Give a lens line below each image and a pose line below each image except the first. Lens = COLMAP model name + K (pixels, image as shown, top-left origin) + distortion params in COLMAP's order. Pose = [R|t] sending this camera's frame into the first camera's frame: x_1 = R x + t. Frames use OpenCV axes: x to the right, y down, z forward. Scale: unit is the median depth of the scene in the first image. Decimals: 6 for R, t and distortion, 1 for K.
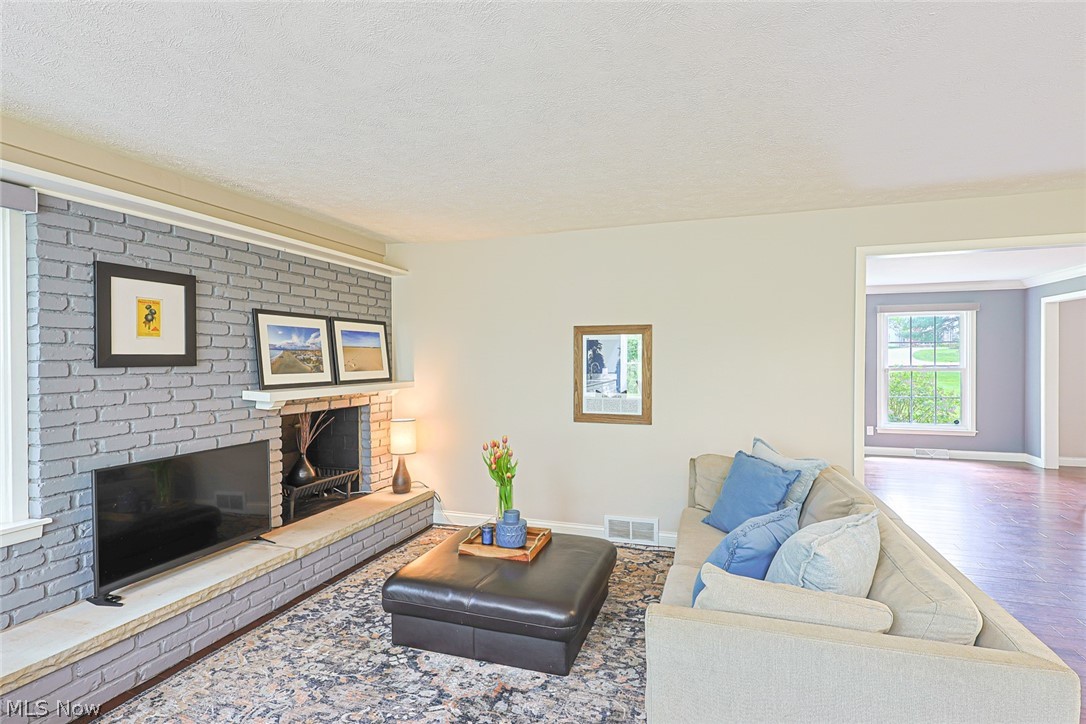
lens RADIAL K [[549.7, 0, 541.0], [0, 549.7, 360.2], [0, 0, 1]] dist [0.003287, 0.001128]
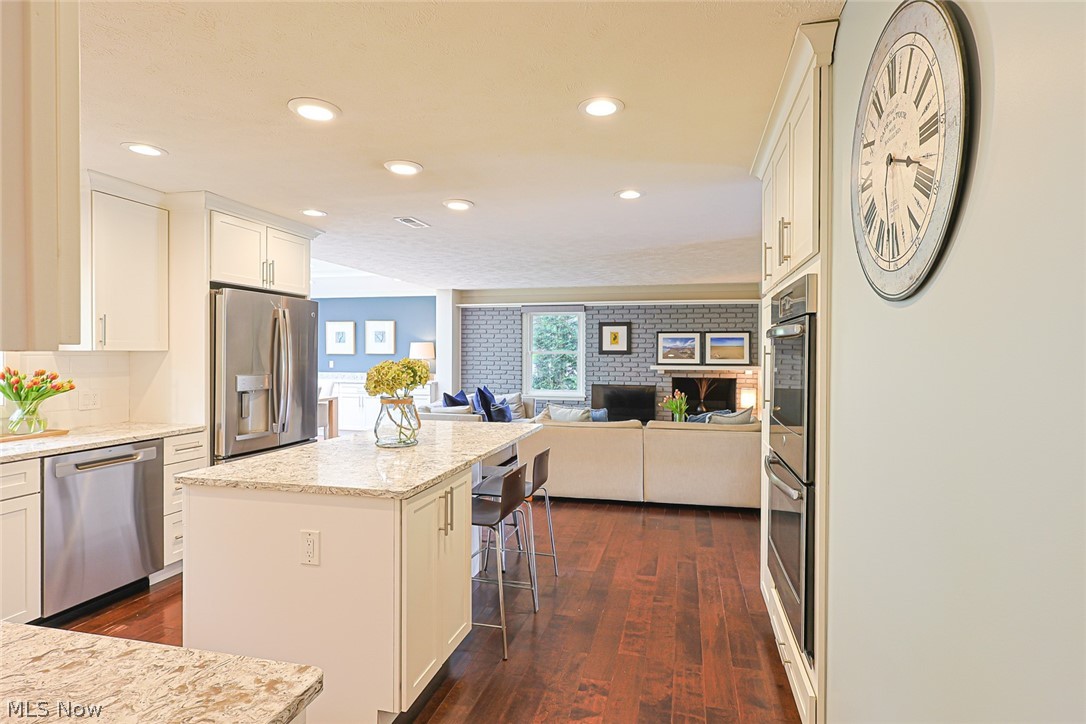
lens RADIAL K [[549.7, 0, 545.0], [0, 549.7, 359.1], [0, 0, 1]] dist [0.003287, 0.001128]
pose [[0.083983, 0.010000, -0.996417, 1.859293], [-0.009361, 0.999913, 0.009246, 0.010186], [0.996423, 0.008551, 0.084069, 0.306068]]
